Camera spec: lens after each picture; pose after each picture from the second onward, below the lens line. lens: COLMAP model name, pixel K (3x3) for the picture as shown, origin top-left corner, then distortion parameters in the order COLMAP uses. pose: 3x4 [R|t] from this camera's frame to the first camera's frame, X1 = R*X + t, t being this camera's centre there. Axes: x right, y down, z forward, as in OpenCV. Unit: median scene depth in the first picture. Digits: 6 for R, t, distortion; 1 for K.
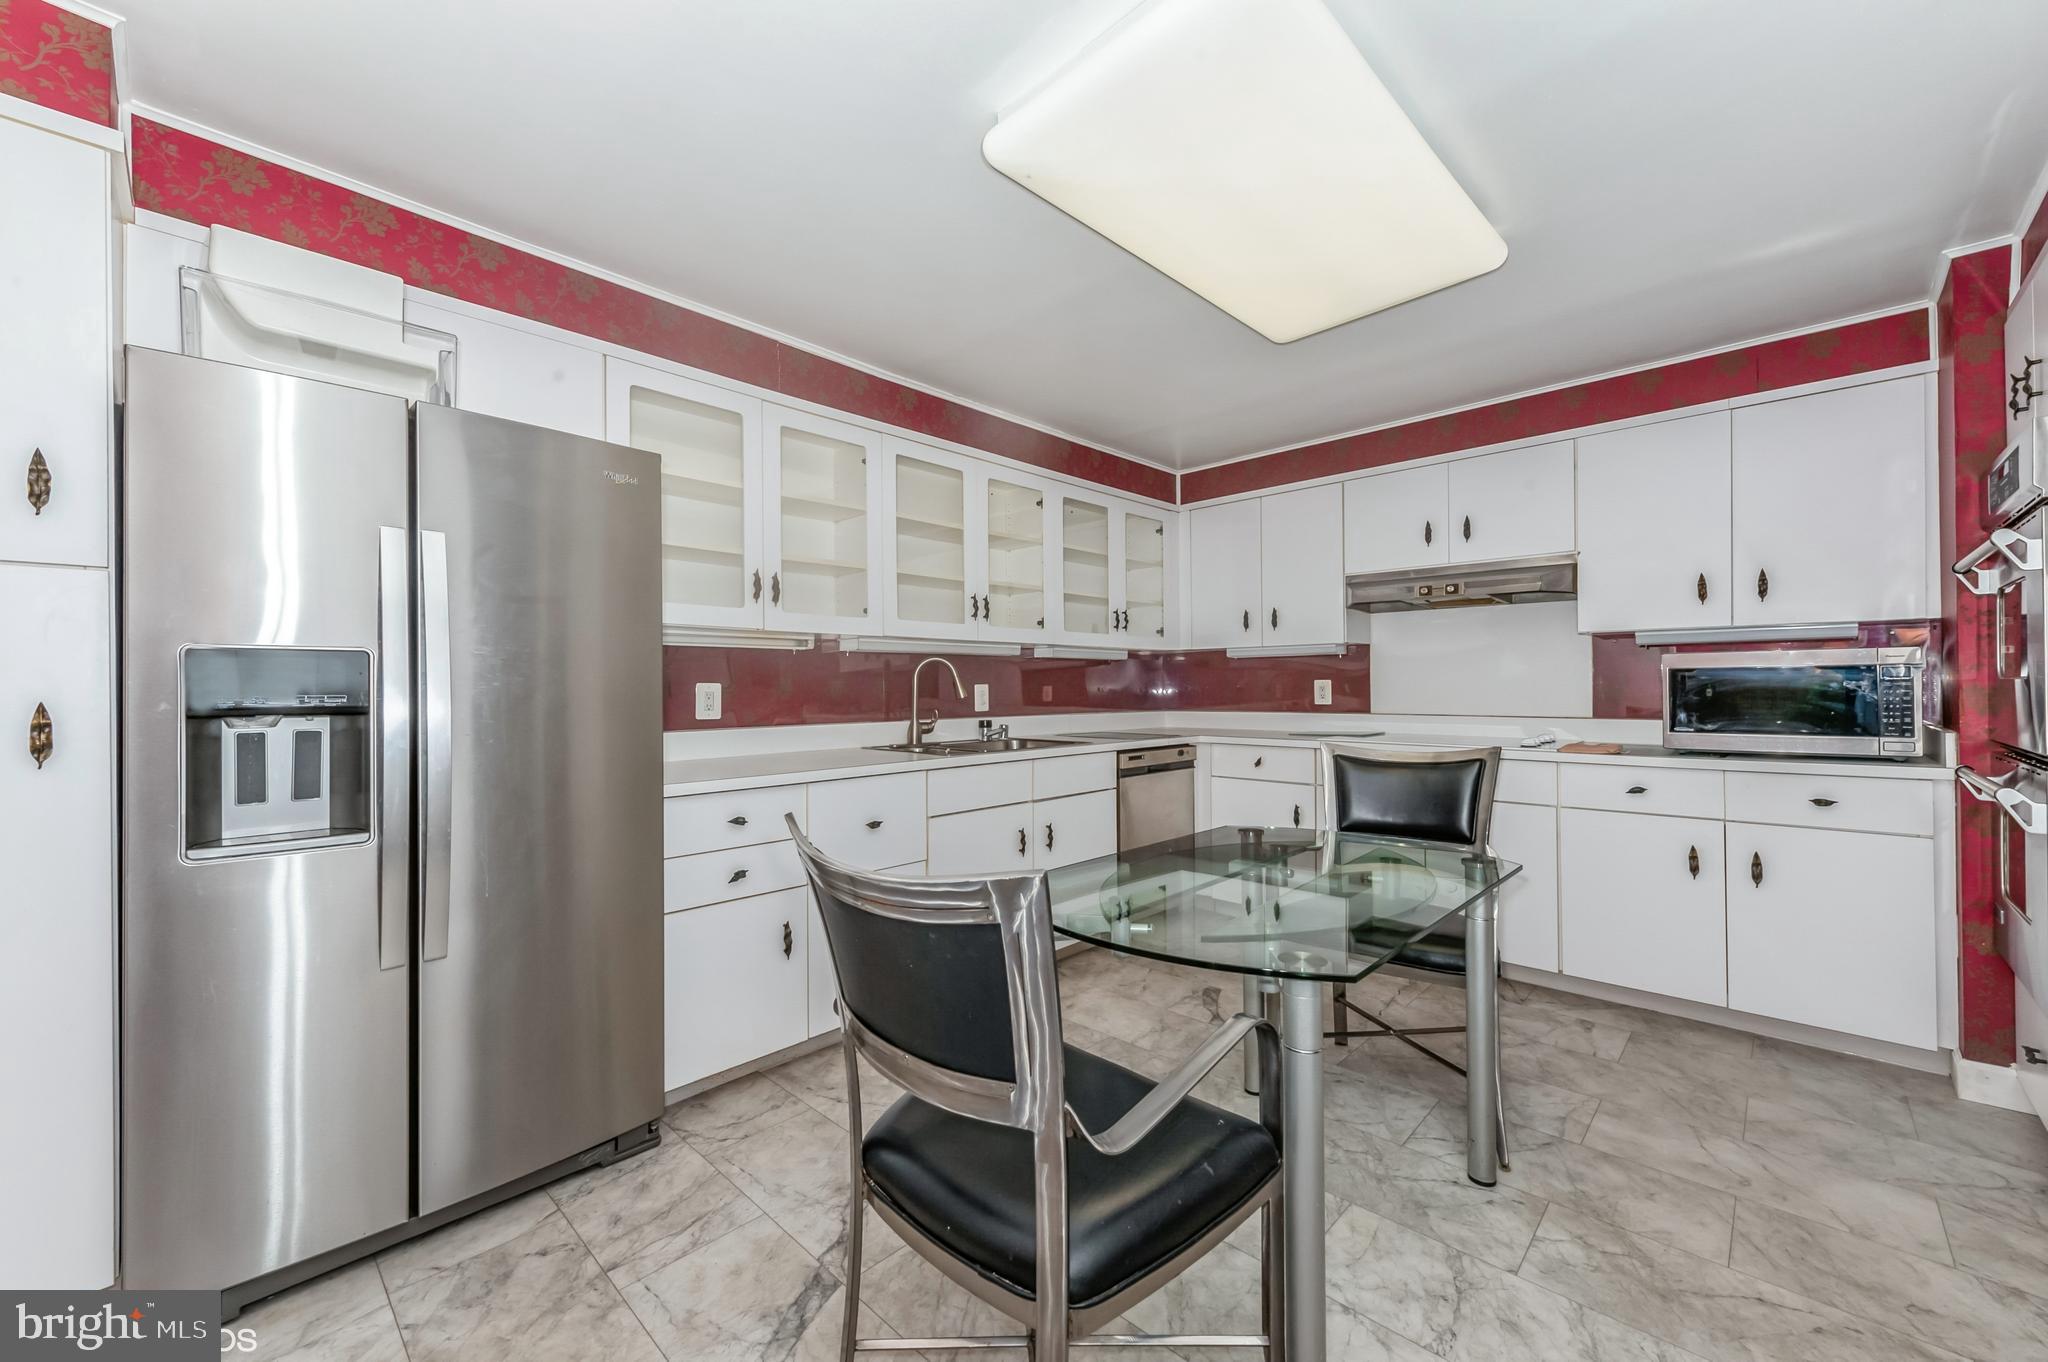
lens RADIAL K [[808.8, 0, 1013.6], [0, 808.8, 685.2], [0, 0, 1]] dist [0.006698, -0.000210]
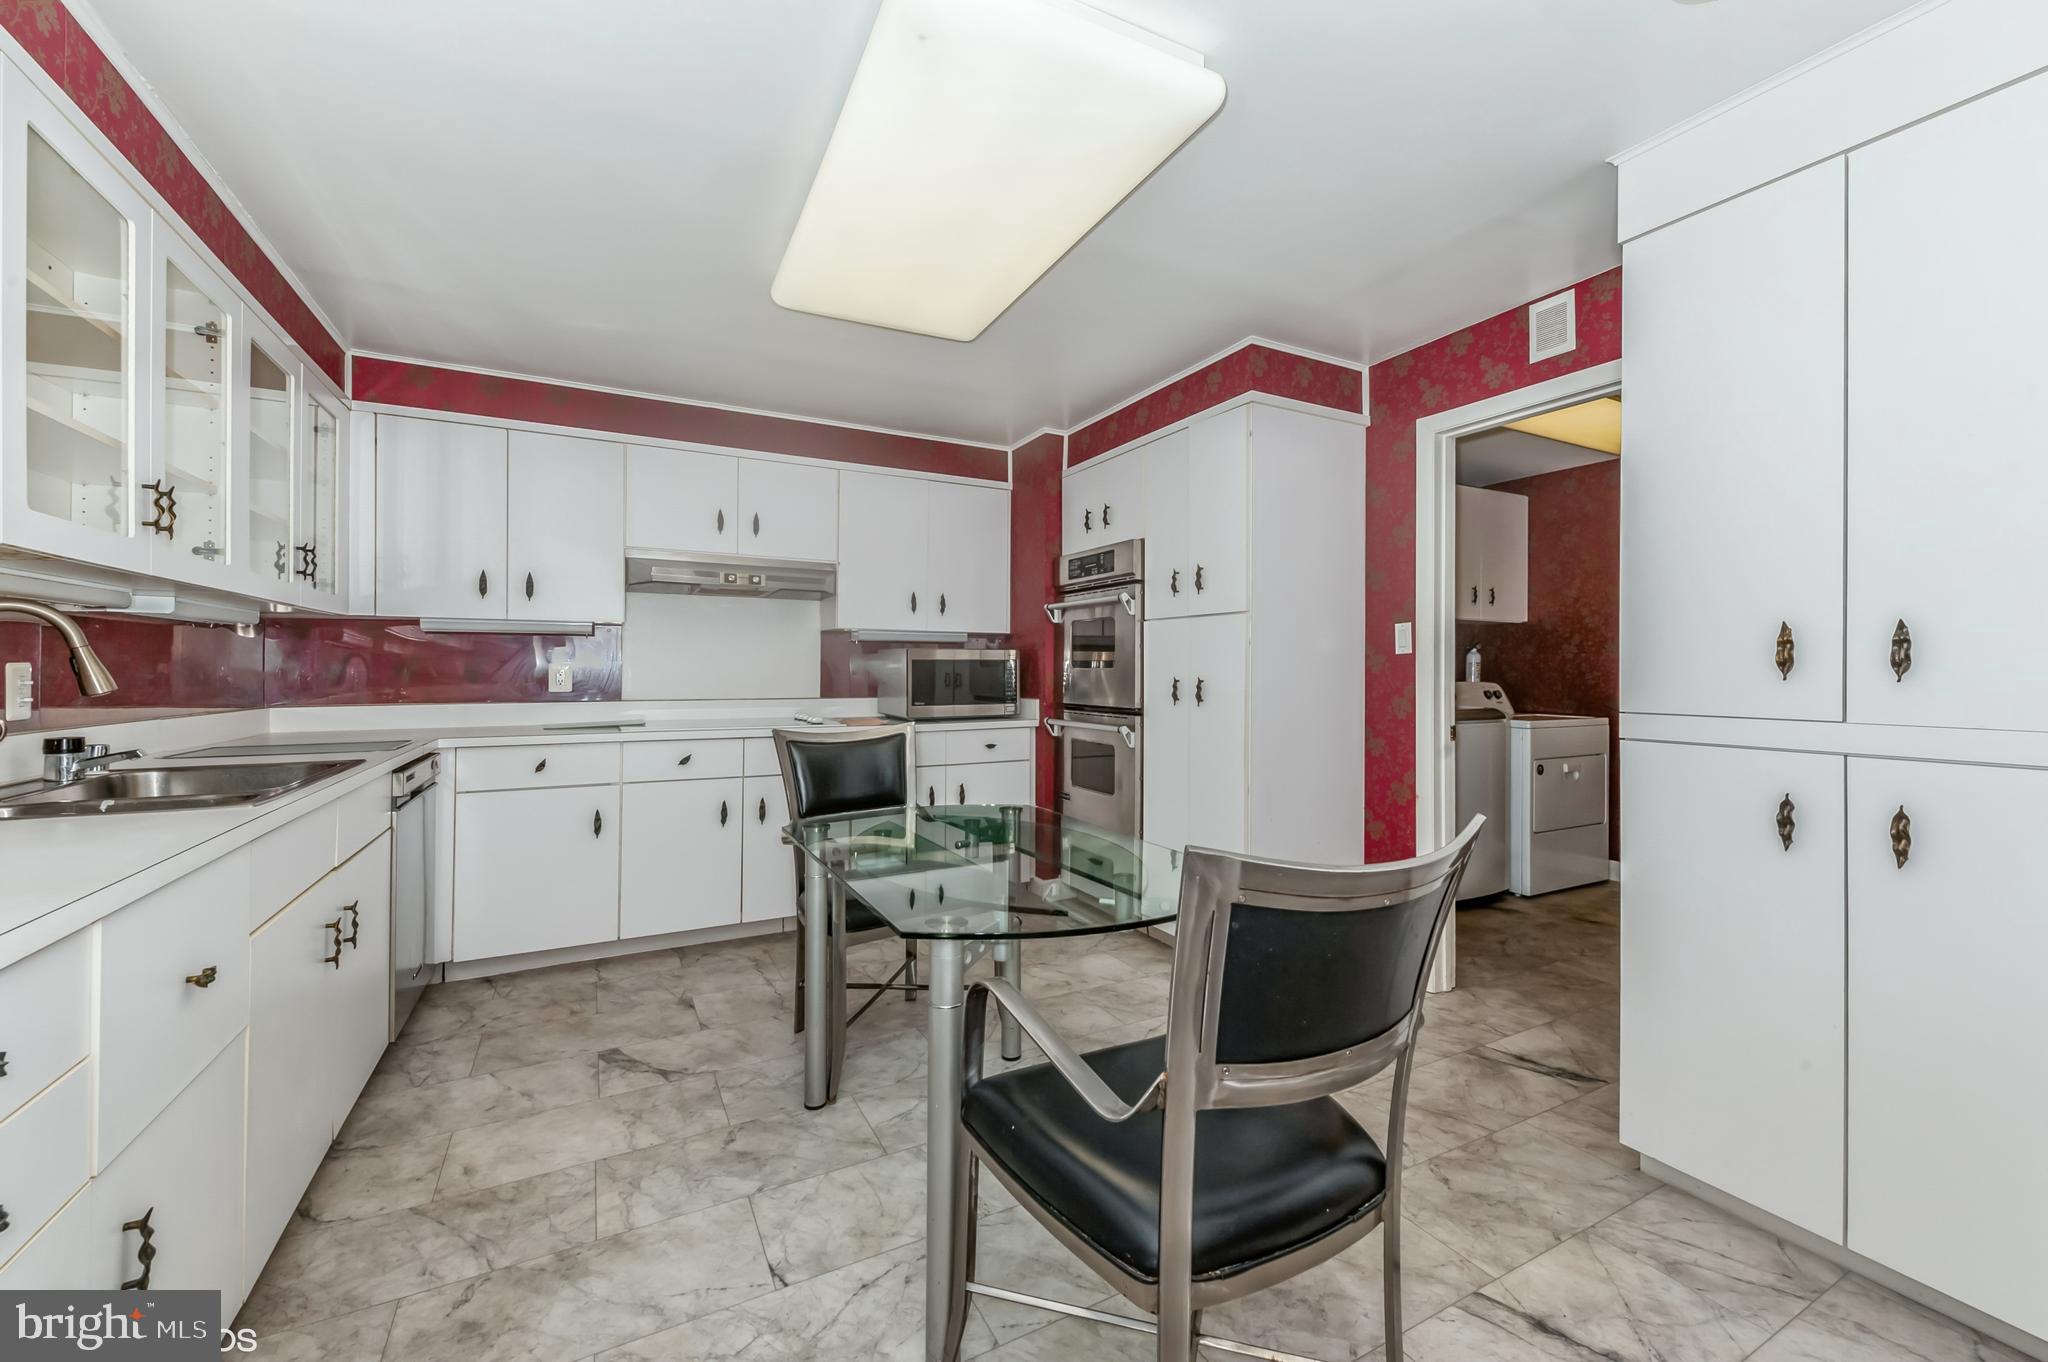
lens RADIAL K [[808.8, 0, 1029.8], [0, 808.8, 671.0], [0, 0, 1]] dist [0.006698, -0.000210]
pose [[0.288751, 0.005300, 0.957390, -0.370755], [-0.008116, 0.999962, -0.003088, 0.001052], [-0.957370, -0.006879, 0.288783, 0.350339]]
